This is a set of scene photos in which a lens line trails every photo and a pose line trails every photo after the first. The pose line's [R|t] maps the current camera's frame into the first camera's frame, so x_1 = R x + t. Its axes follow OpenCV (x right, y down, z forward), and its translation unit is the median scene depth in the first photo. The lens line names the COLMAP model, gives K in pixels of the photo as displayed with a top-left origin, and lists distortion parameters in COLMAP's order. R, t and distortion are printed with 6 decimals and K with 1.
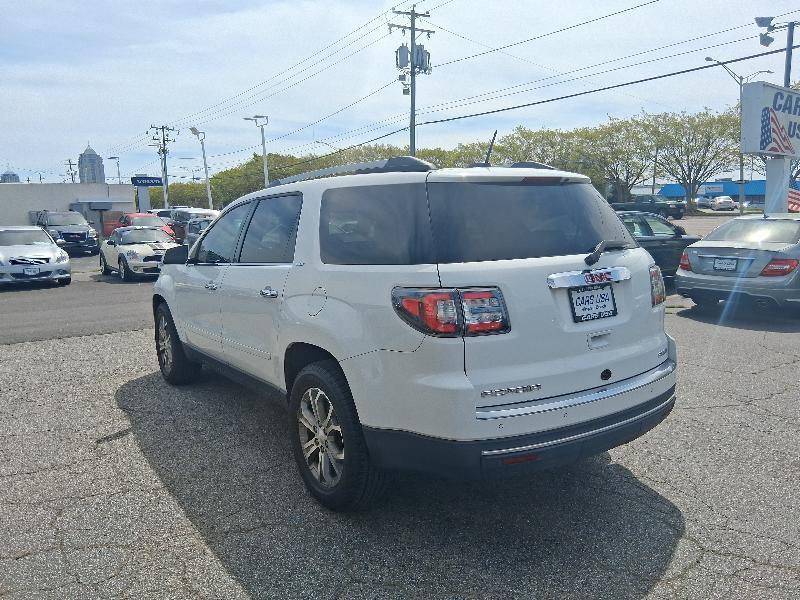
lens RADIAL K [[619.9, 0, 402.0], [0, 619.9, 292.5], [0, 0, 1]] dist [0.070025, -0.116786]
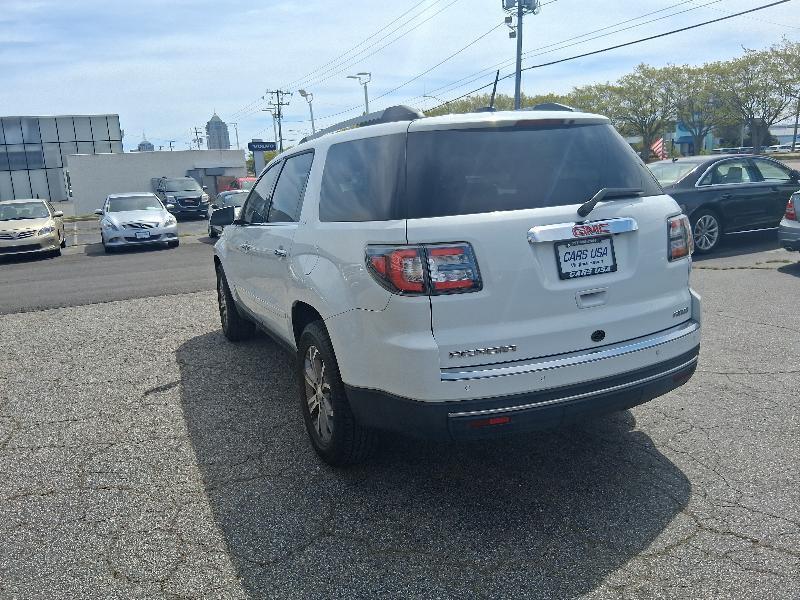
lens RADIAL K [[628.0, 0, 402.6], [0, 628.0, 306.3], [0, 0, 1]] dist [0.039039, -0.069664]
pose [[0.982990, 0.001445, -0.183653, 0.178865], [0.014607, 0.996186, 0.086019, 0.003331], [0.183077, -0.087239, 0.979220, 0.033971]]
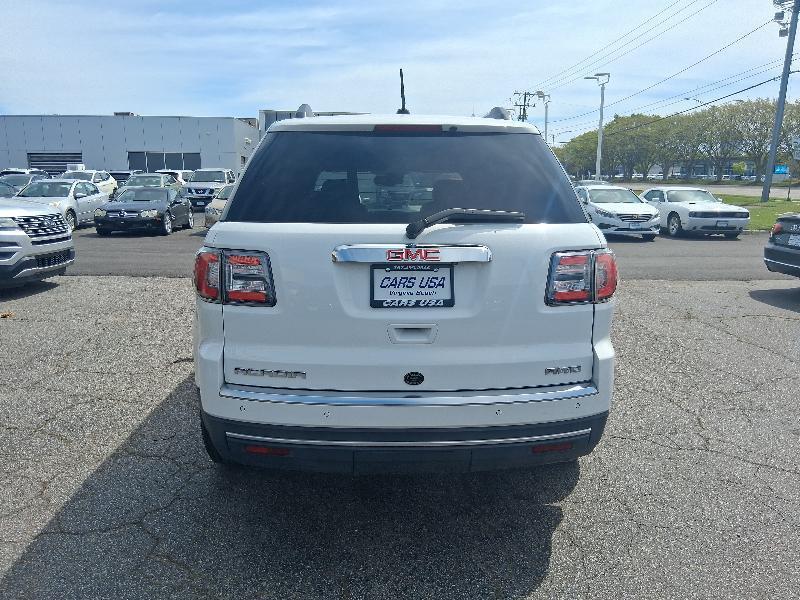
lens RADIAL K [[619.9, 0, 395.1], [0, 619.9, 303.7], [0, 0, 1]] dist [0.070025, -0.116786]
pose [[0.836169, 0.130760, -0.532657, 0.599026], [-0.092312, 0.990863, 0.098331, -0.031431], [0.540647, -0.033051, 0.840600, 0.277981]]
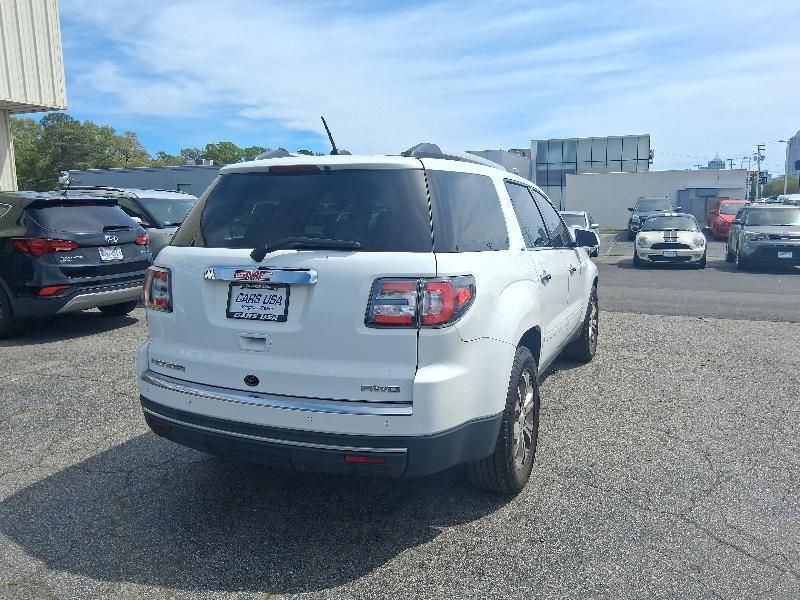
lens RADIAL K [[619.9, 0, 404.9], [0, 619.9, 298.4], [0, 0, 1]] dist [0.070025, -0.116786]
pose [[0.522439, 0.138918, -0.841284, 1.013415], [-0.112655, 0.989236, 0.093390, -0.084760], [0.845202, 0.045984, 0.532465, 0.584486]]
